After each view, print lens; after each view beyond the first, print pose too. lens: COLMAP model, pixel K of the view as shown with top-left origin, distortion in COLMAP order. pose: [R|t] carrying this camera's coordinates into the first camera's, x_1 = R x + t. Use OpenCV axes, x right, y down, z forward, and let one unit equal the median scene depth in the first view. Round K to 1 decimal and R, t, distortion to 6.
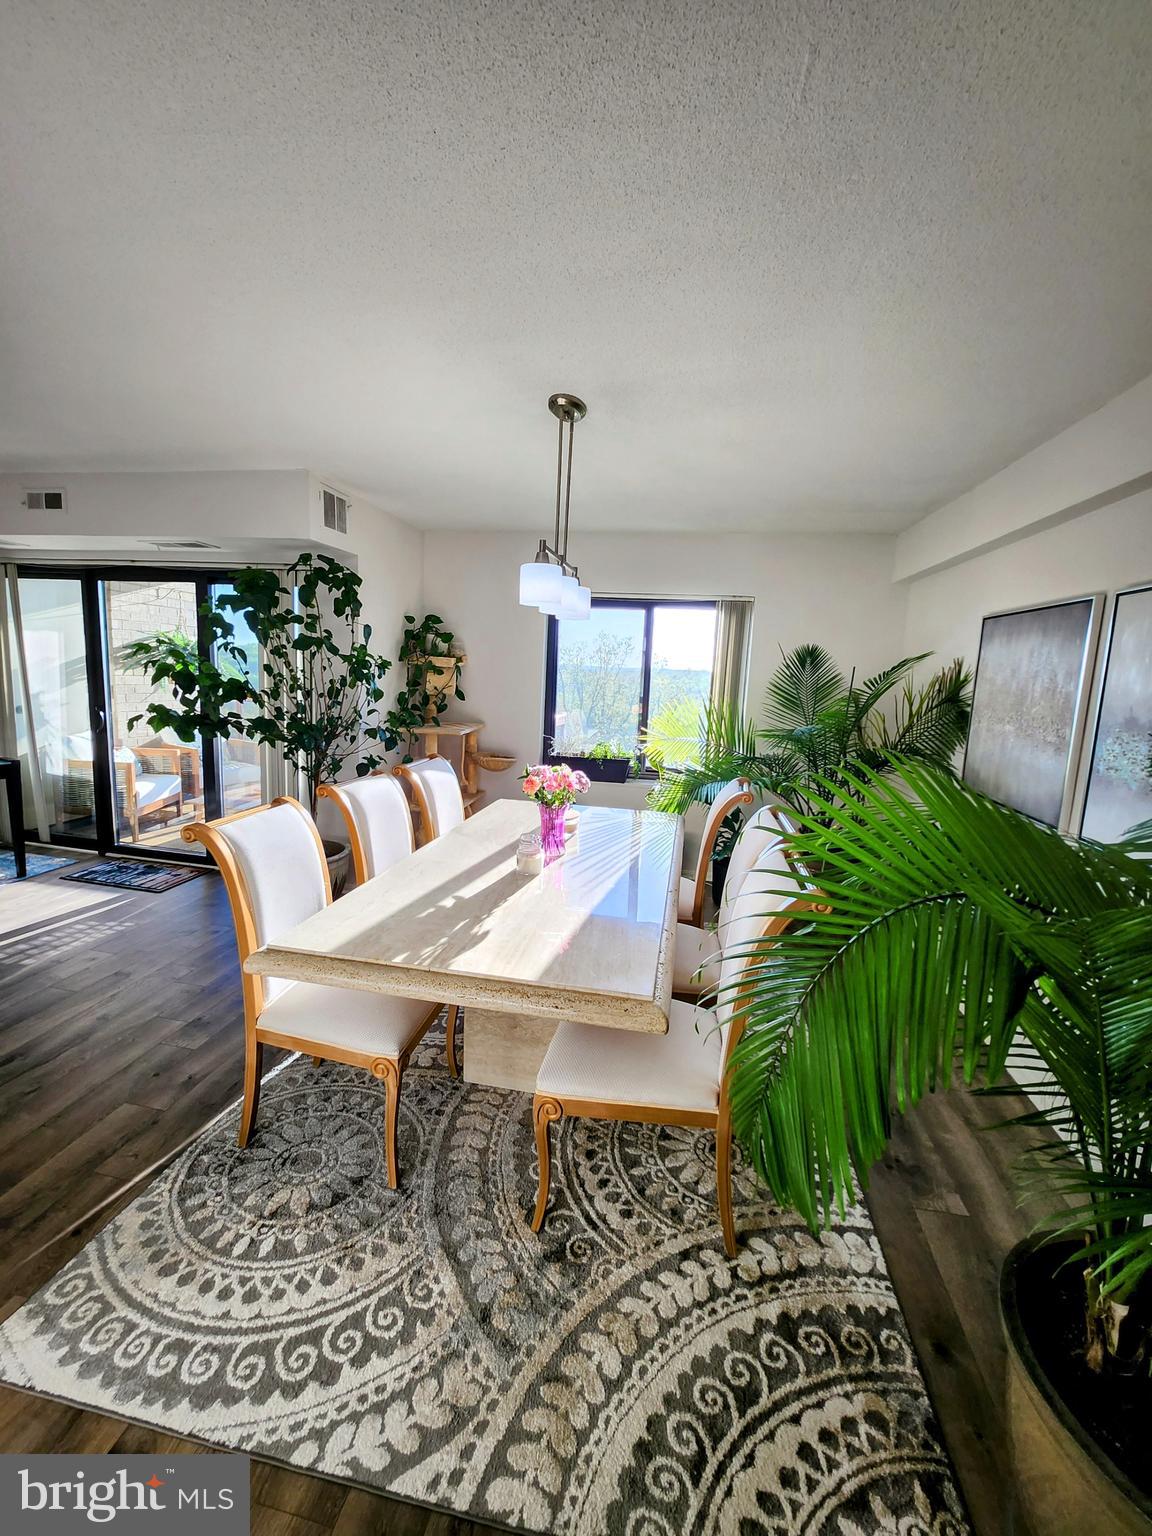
lens RADIAL K [[618.7, 0, 569.1], [0, 618.7, 759.7], [0, 0, 1]] dist [-0.018511, 0.000080]
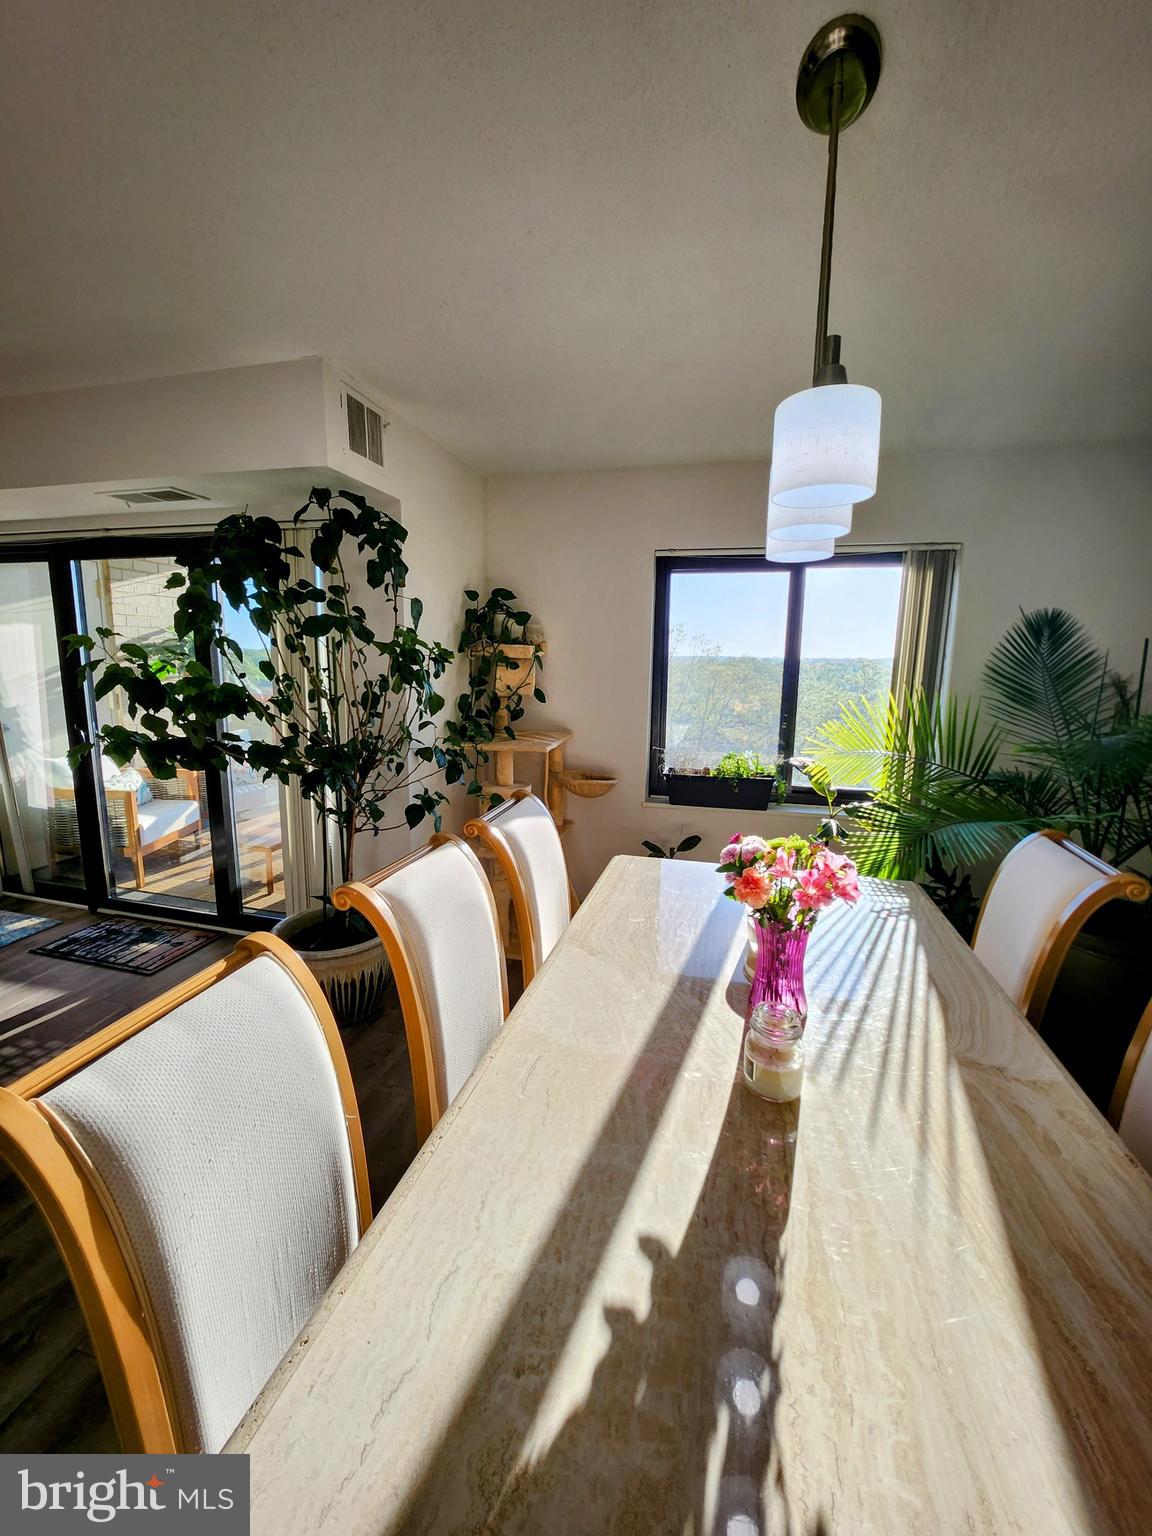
lens RADIAL K [[630.2, 0, 564.3], [0, 630.2, 762.6], [0, 0, 1]] dist [-0.018209, 0.000081]
pose [[0.996185, -0.017848, -0.085427, -0.110637], [0.019311, 0.999680, 0.016338, -0.047435], [0.085108, -0.017926, 0.996210, 0.326115]]
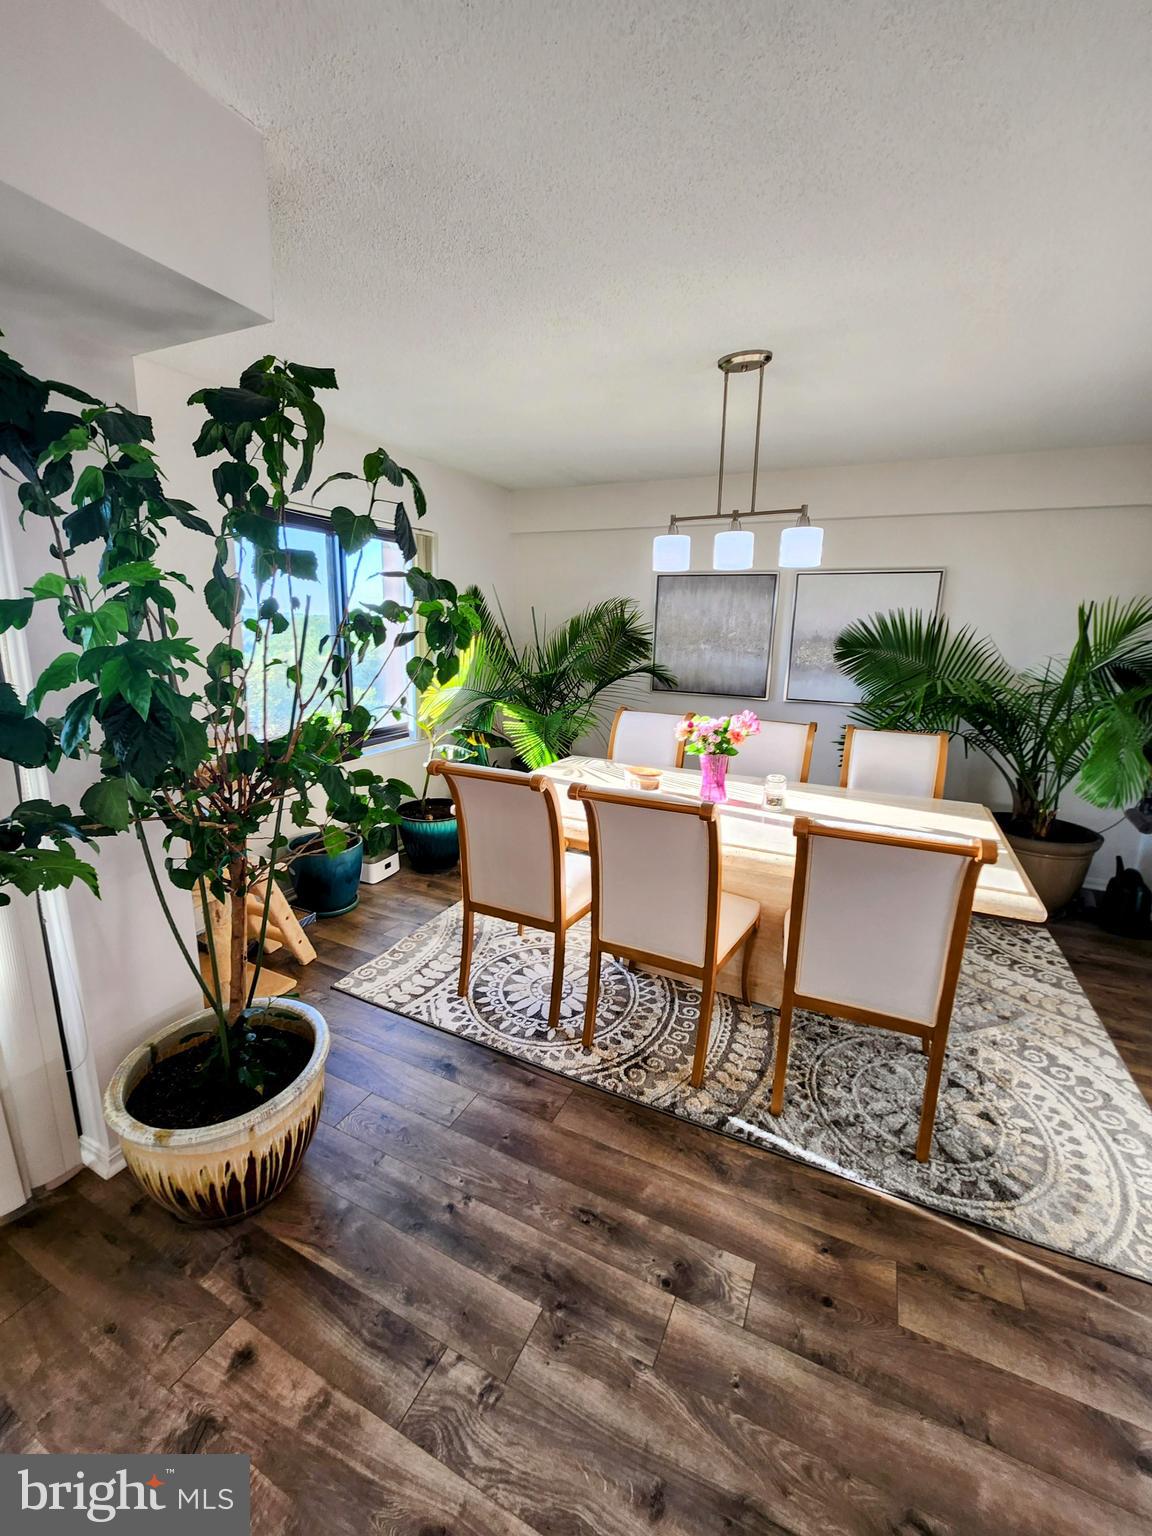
lens RADIAL K [[616.2, 0, 582.4], [0, 616.2, 751.5], [0, 0, 1]] dist [-0.018011, 0.000239]
pose [[0.263742, -0.238493, 0.934645, -0.749703], [0.131596, 0.968789, 0.210071, -0.127073], [-0.955575, 0.067591, 0.286895, 0.643200]]
